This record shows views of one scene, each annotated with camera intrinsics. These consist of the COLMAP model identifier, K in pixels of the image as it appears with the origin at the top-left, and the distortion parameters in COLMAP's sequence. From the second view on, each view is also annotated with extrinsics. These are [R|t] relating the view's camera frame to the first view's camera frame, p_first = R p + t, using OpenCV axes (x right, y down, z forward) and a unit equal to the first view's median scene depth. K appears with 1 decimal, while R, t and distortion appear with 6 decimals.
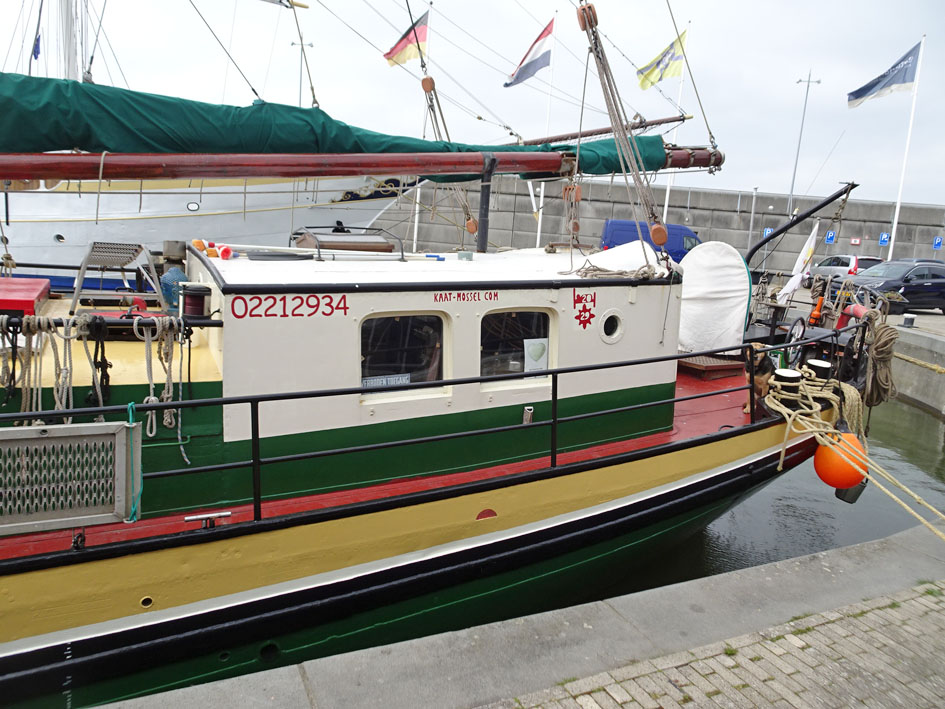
lens RADIAL K [[673.3, 0, 472.5], [0, 673.3, 354.5], [0, 0, 1]] dist [0.017240, -0.001985]
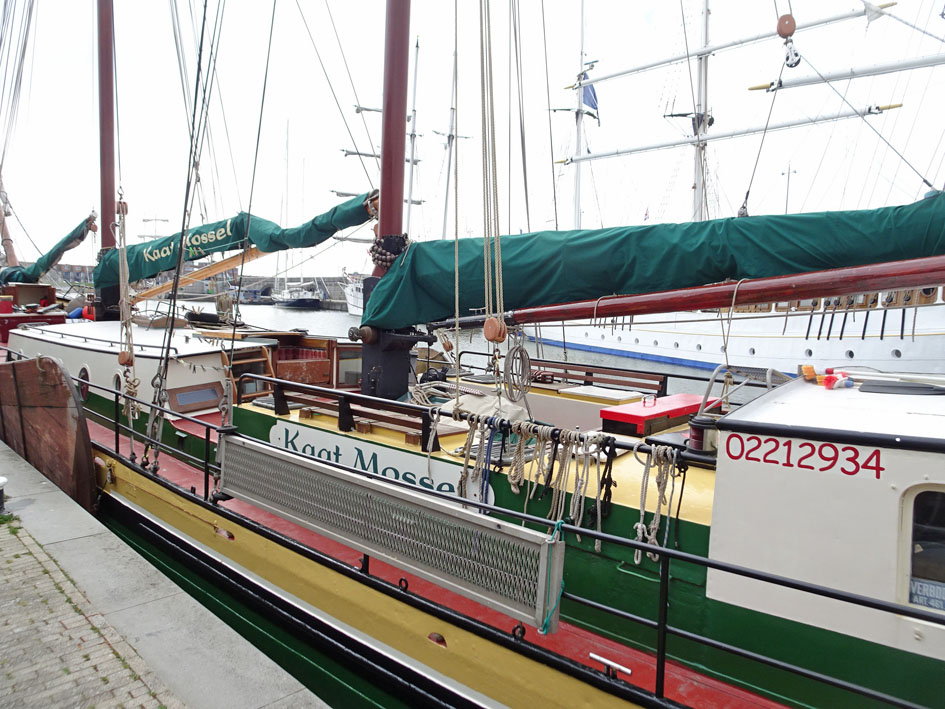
lens RADIAL K [[675.6, 0, 464.2], [0, 675.6, 352.3], [0, 0, 1]] dist [0.024404, -0.000646]
pose [[0.330204, 0.002613, -0.943906, 0.344841], [-0.157014, 0.986216, -0.052198, -0.084545], [0.930759, 0.165443, 0.326062, 0.348899]]
